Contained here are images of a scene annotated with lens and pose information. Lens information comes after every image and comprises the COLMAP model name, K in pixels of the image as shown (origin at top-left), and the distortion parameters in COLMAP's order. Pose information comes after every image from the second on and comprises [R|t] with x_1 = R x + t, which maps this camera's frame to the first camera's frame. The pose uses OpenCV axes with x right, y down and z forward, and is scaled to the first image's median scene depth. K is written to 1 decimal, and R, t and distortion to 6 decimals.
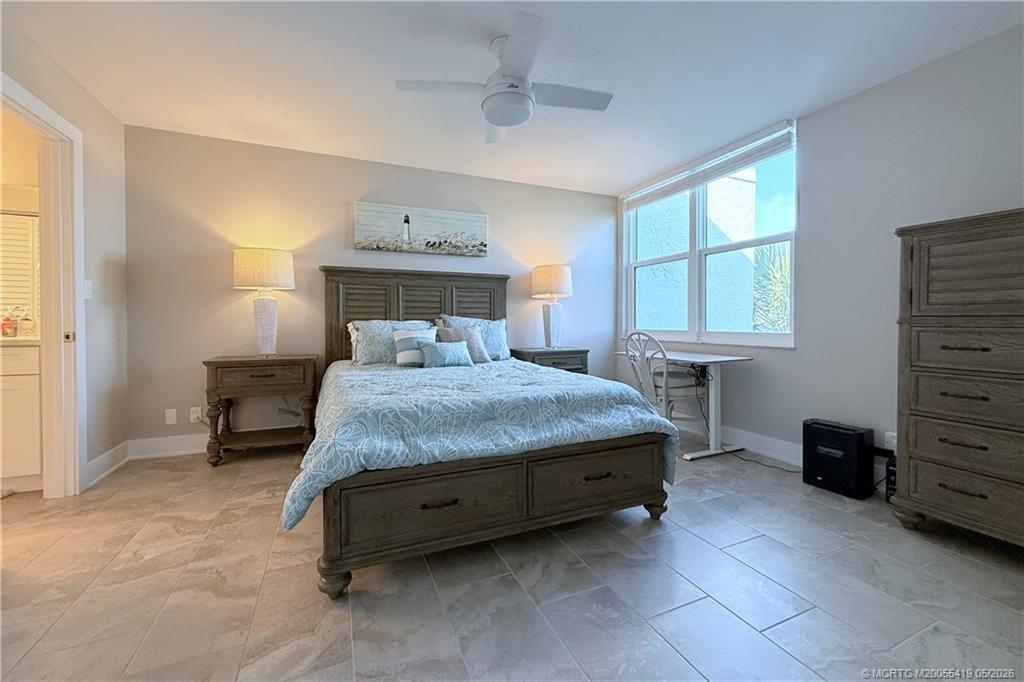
lens RADIAL K [[409.8, 0, 514.3], [0, 409.8, 325.2], [0, 0, 1]] dist [-0.000513, 0.000070]
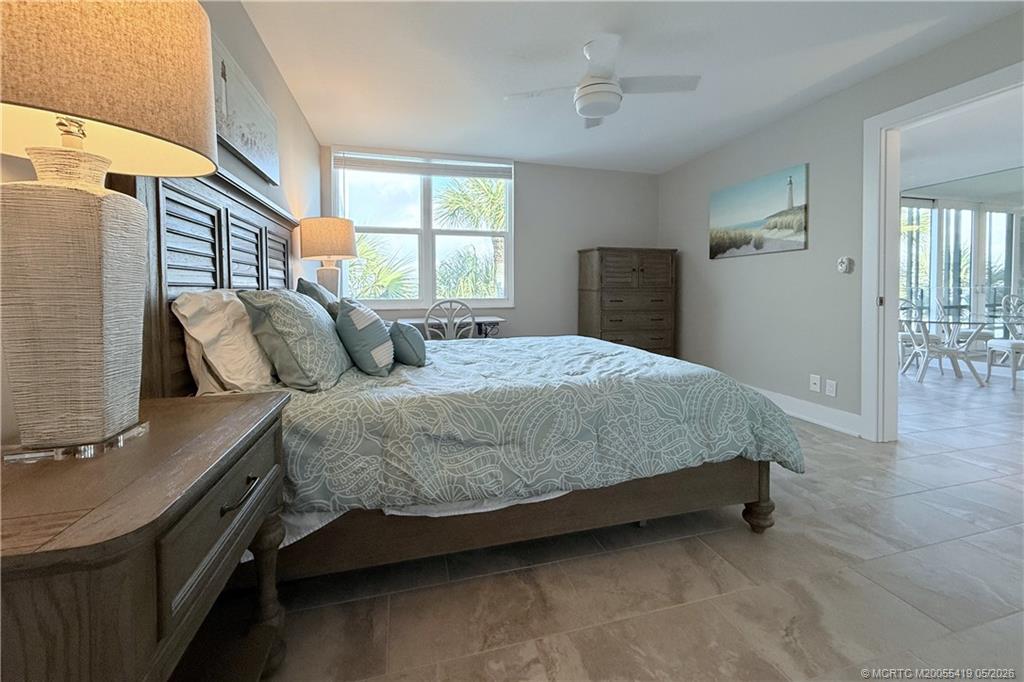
lens RADIAL K [[405.0, 0, 513.2], [0, 405.0, 297.3], [0, 0, 1]] dist [0.002638, 0.000278]
pose [[0.142901, -0.018967, 0.989555, -0.774456], [0.014312, 0.999751, 0.017096, -0.009073], [-0.989634, 0.011720, 0.143136, 0.709217]]
